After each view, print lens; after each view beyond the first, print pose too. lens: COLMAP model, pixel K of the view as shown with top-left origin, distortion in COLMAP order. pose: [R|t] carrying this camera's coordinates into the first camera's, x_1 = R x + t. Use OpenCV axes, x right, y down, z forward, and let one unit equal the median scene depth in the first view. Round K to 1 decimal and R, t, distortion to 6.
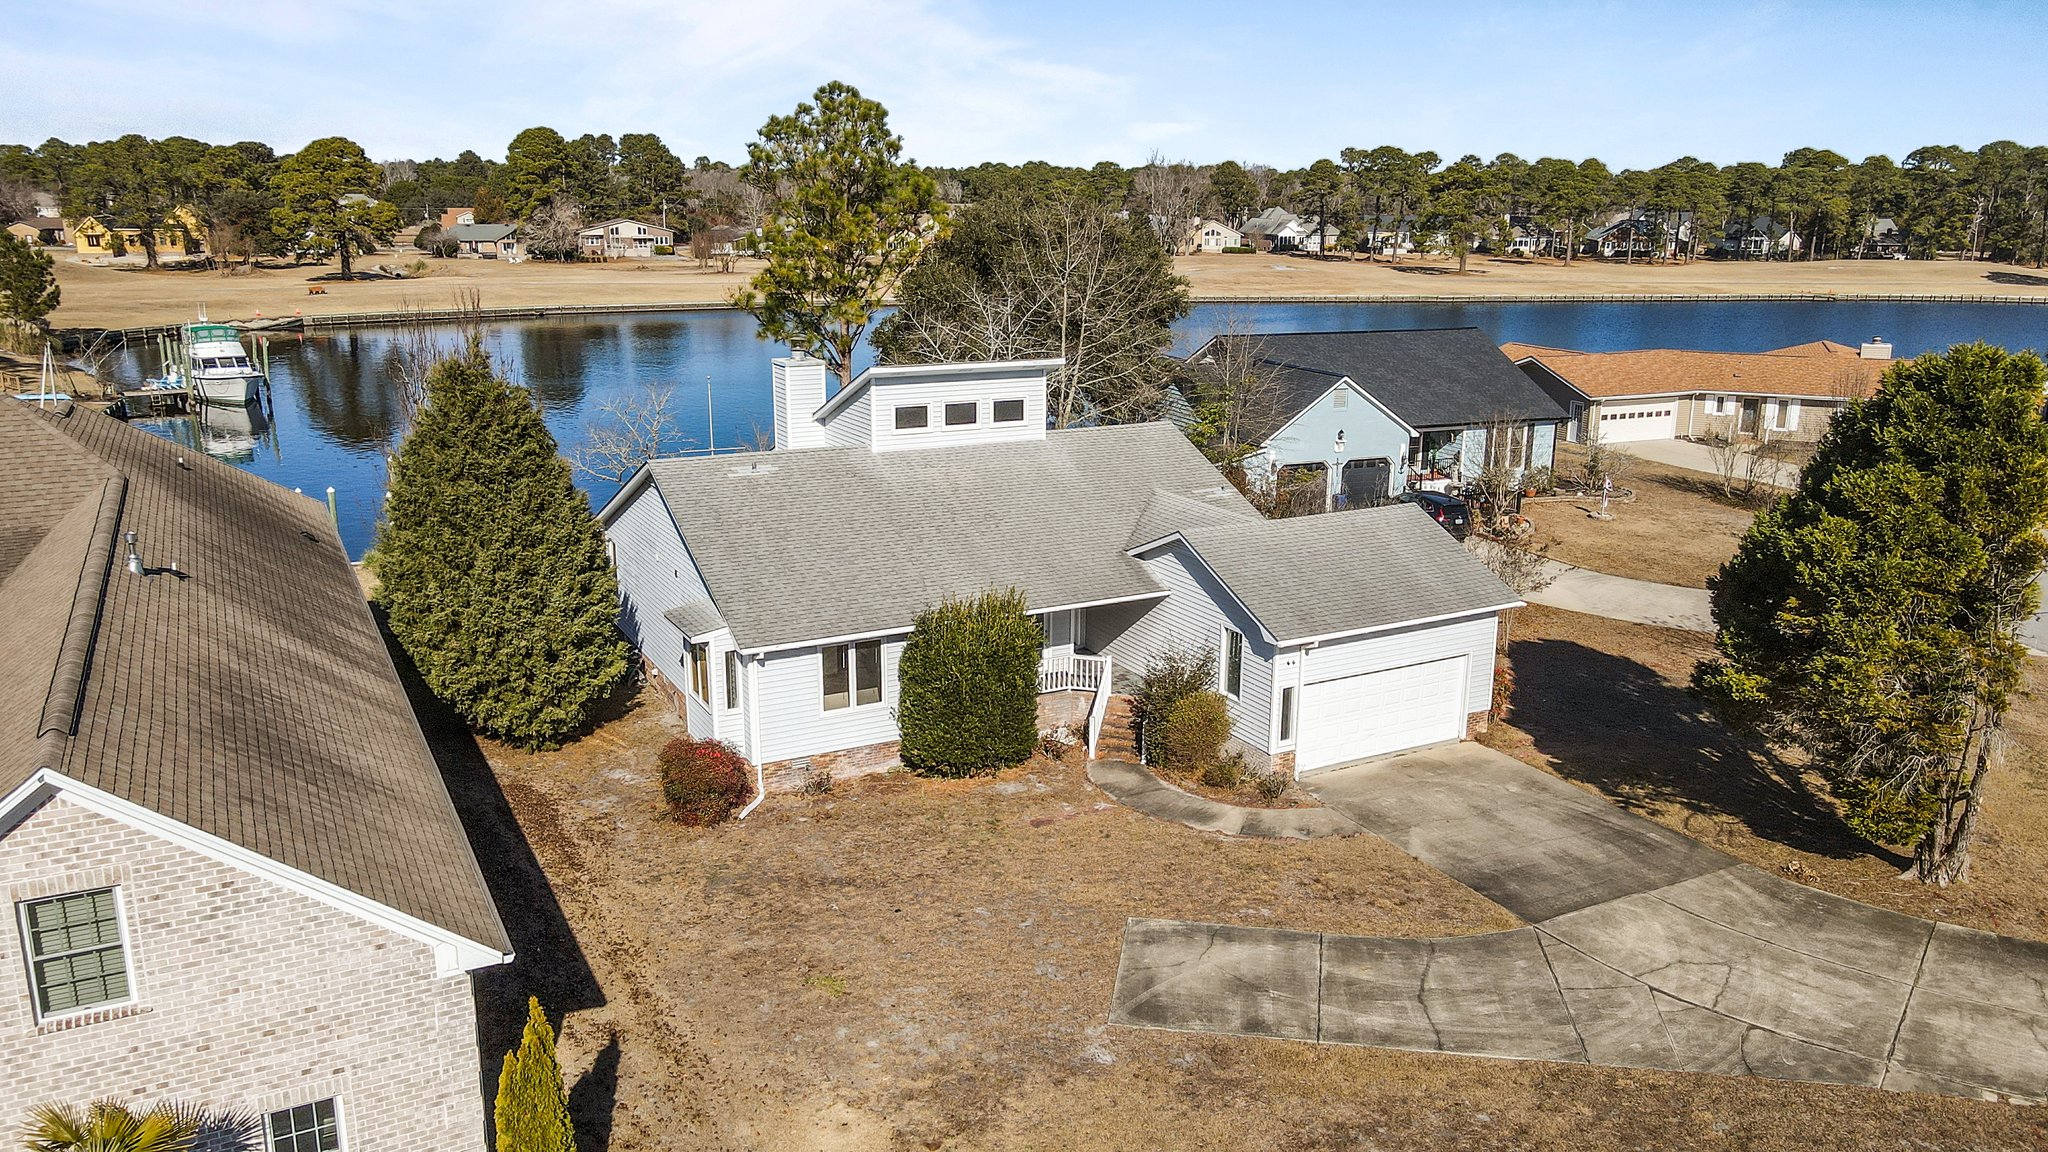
lens RADIAL K [[1535.3, 0, 1024.0], [0, 1535.3, 576.0], [0, 0, 1]] dist [0.010980, 0.004804]
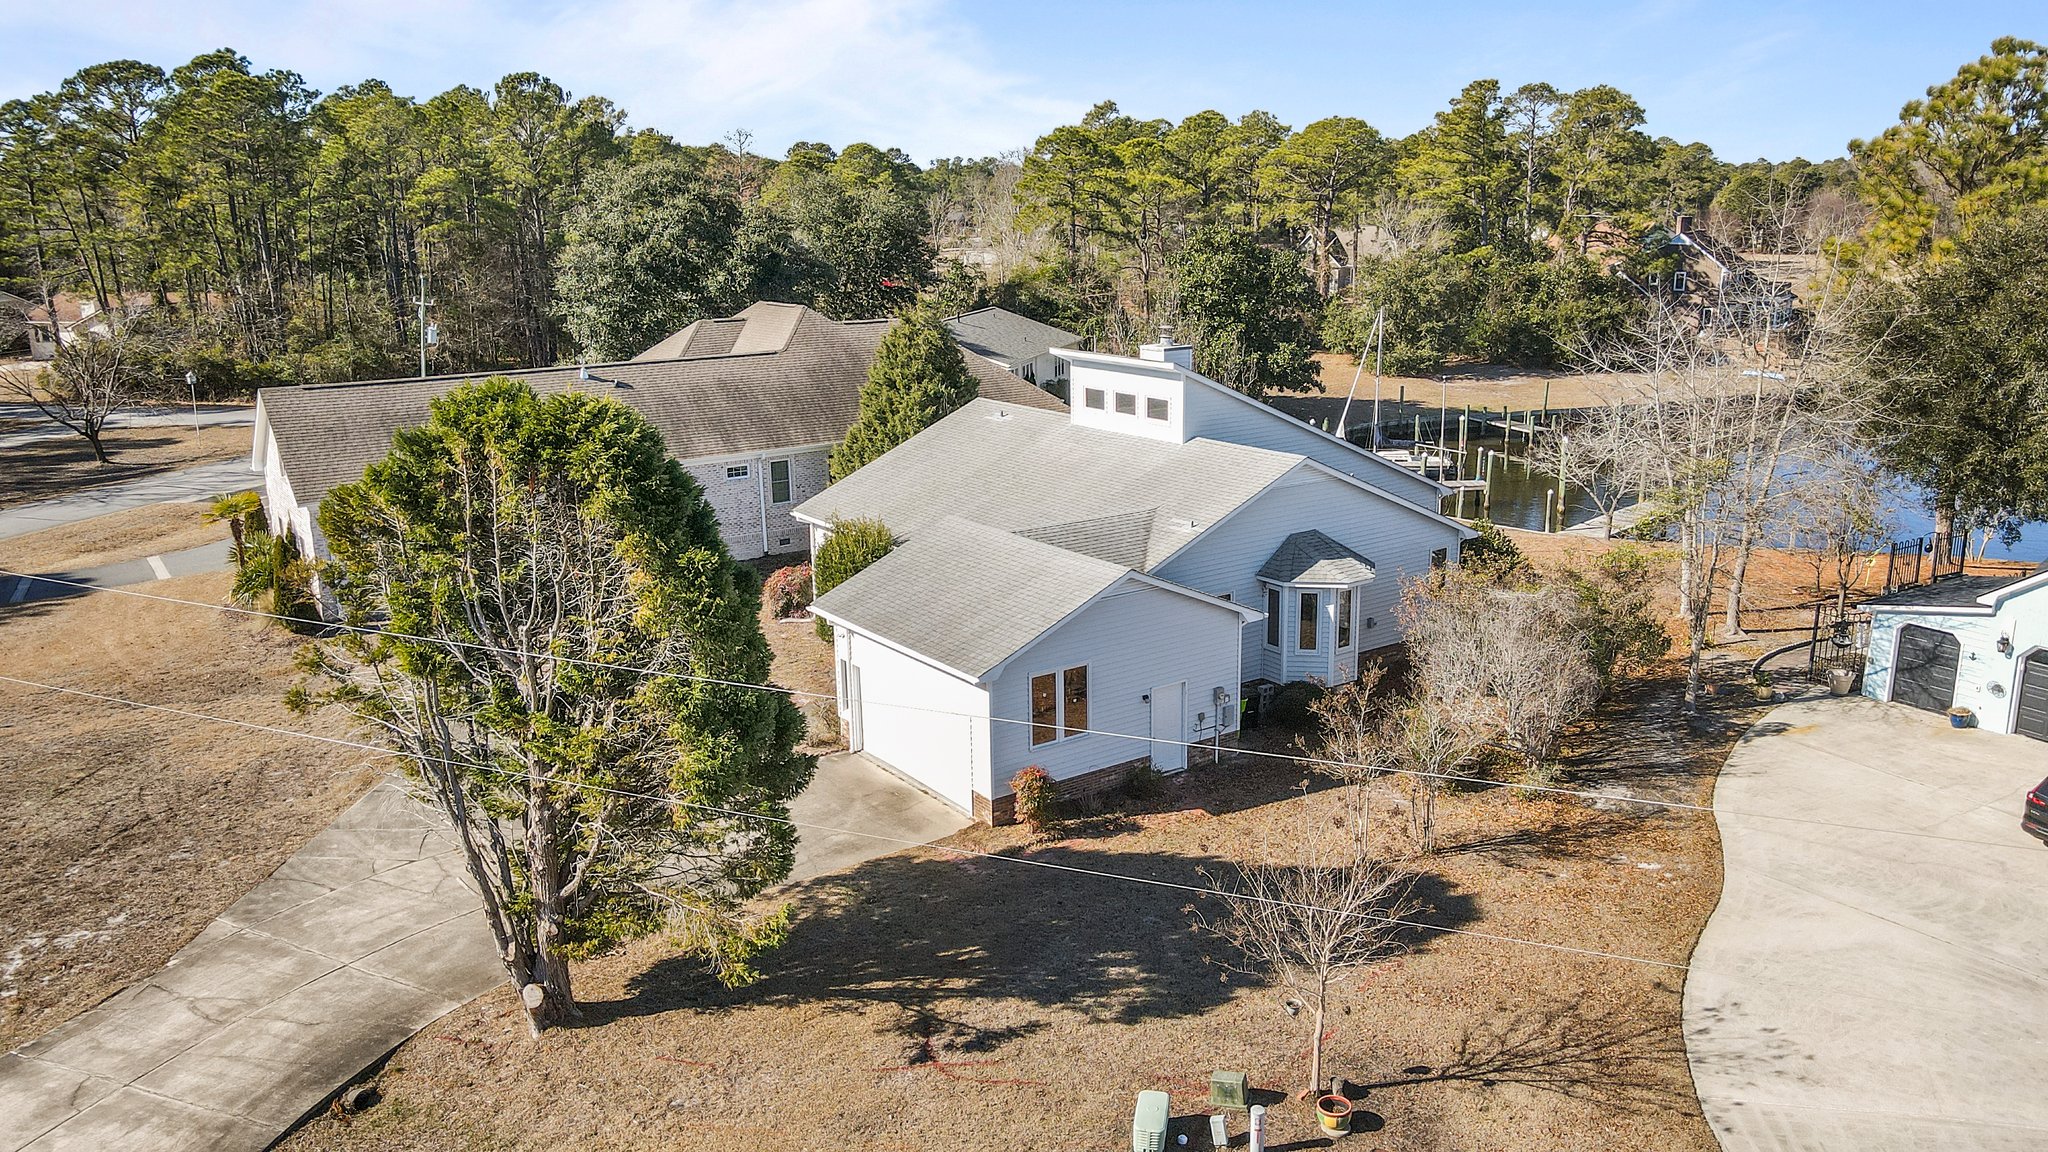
lens RADIAL K [[1499.6, 0, 1024.0], [0, 1499.6, 576.0], [0, 0, 1]] dist [-0.008259, 0.043837]
pose [[0.112899, 0.236050, -0.965160, 0.986723], [-0.228496, 0.951505, 0.205983, -0.189777], [0.966977, 0.197280, 0.161360, 0.783391]]
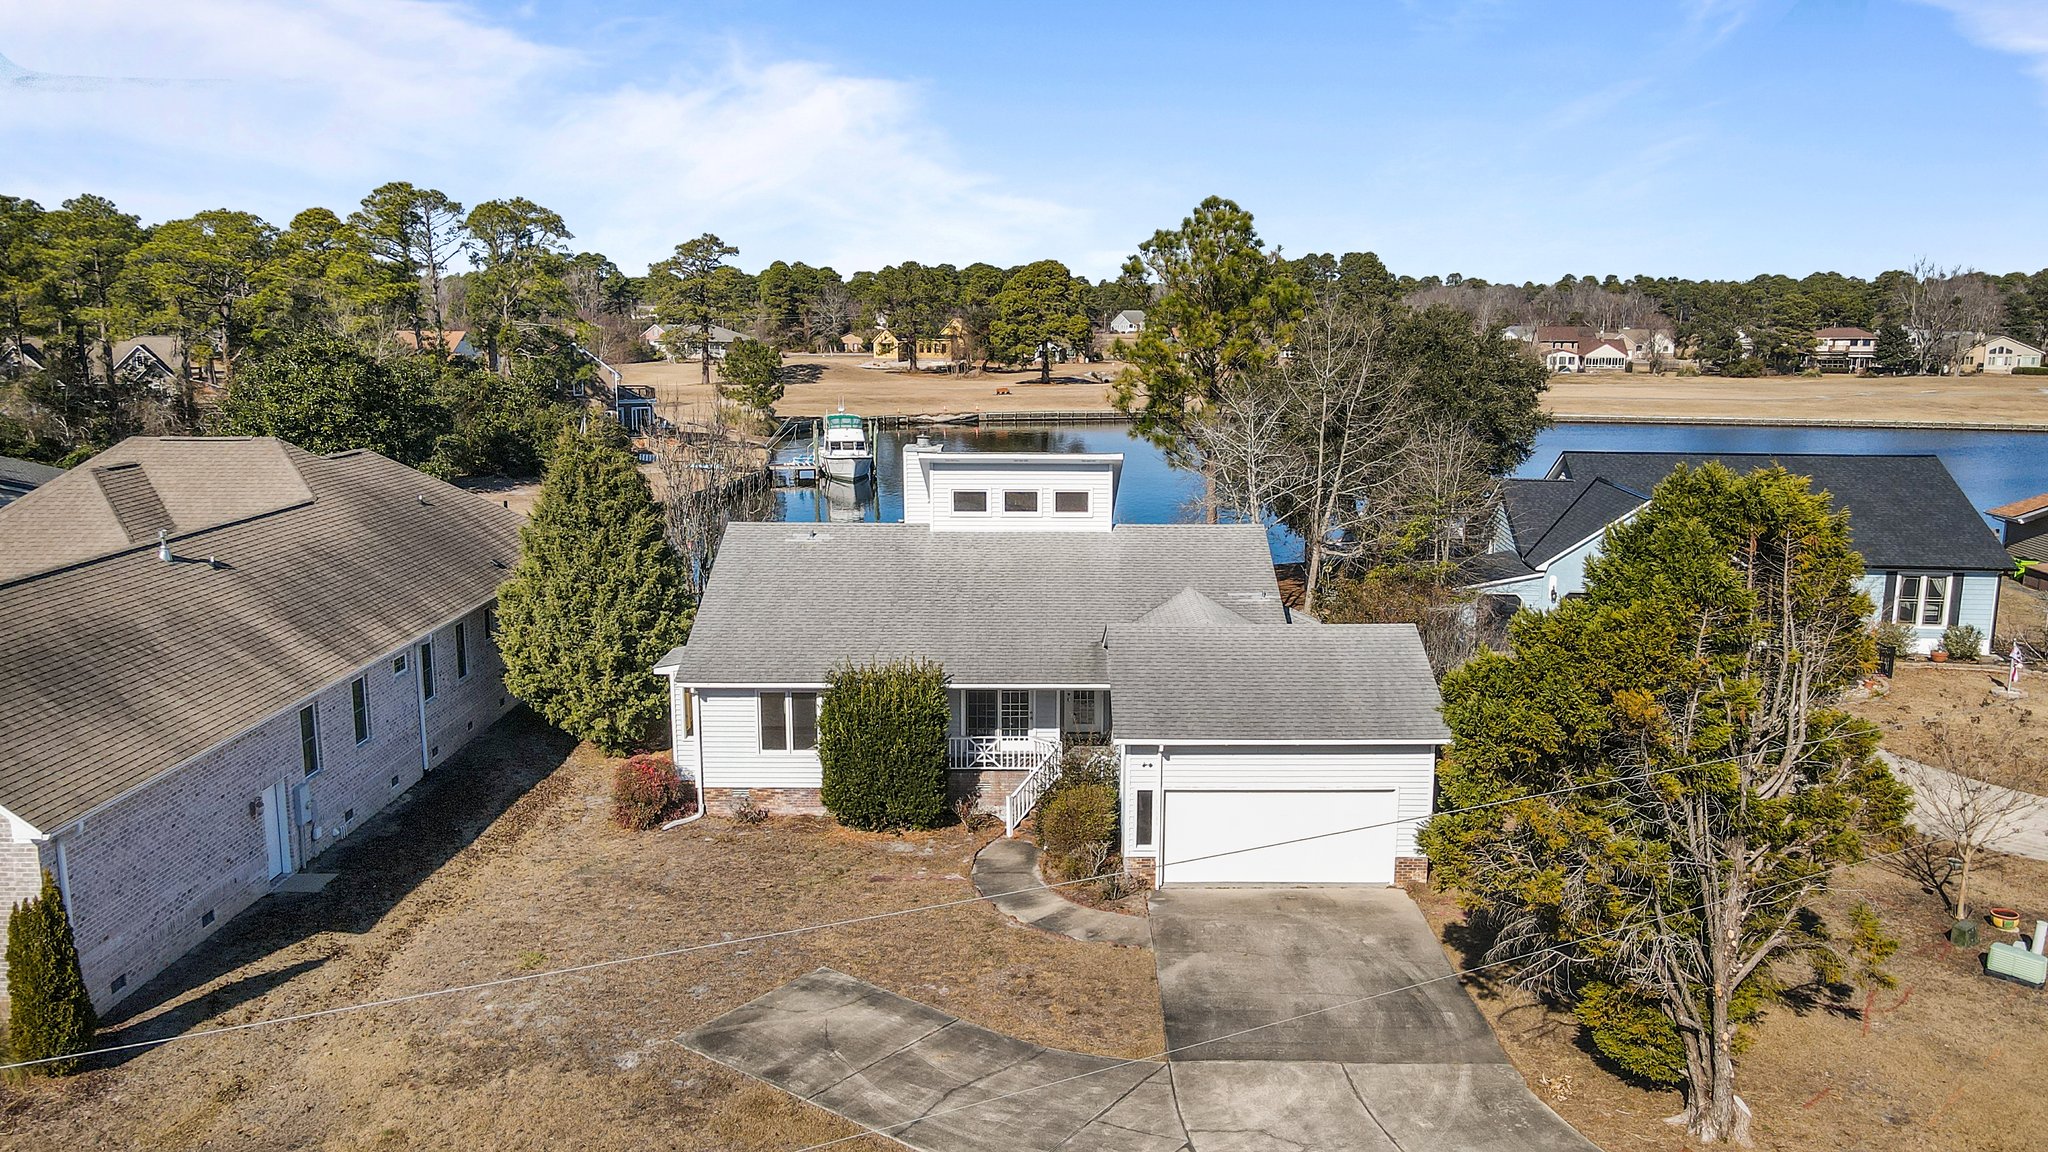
lens RADIAL K [[1523.4, 0, 1024.0], [0, 1523.4, 576.0], [0, 0, 1]] dist [-0.023559, 0.104986]
pose [[0.877352, 0.081890, -0.472808, 0.458395], [-0.115277, 0.992444, -0.042018, -0.010968], [0.465795, 0.091368, 0.880163, 0.083992]]
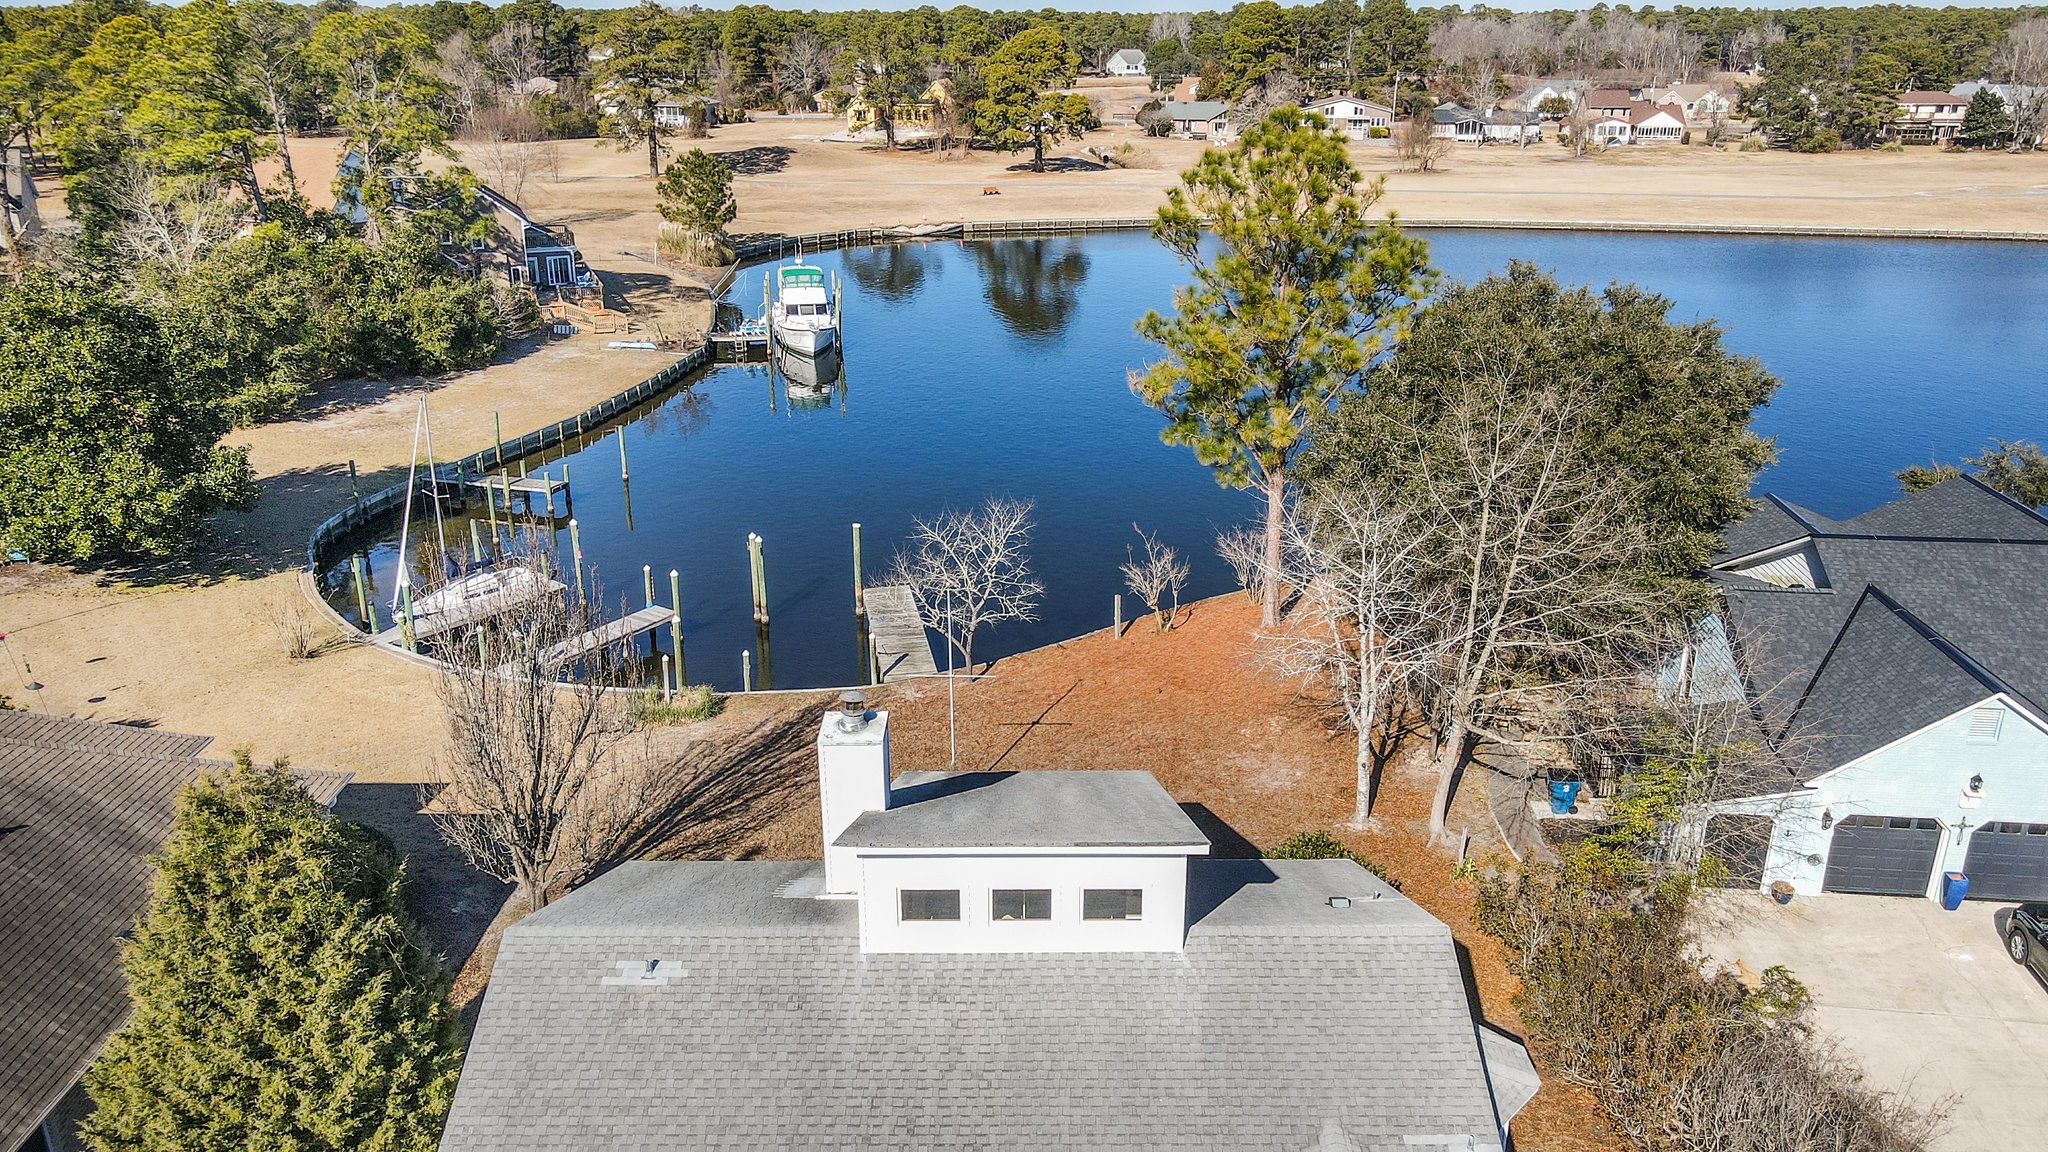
lens RADIAL K [[1516.3, 0, 1024.0], [0, 1516.3, 576.0], [0, 0, 1]] dist [-0.008142, 0.051808]
pose [[0.880729, 0.158238, -0.446406, 0.199512], [-0.110601, 0.985192, 0.131013, -0.305244], [0.460526, -0.066014, 0.885188, 0.490714]]
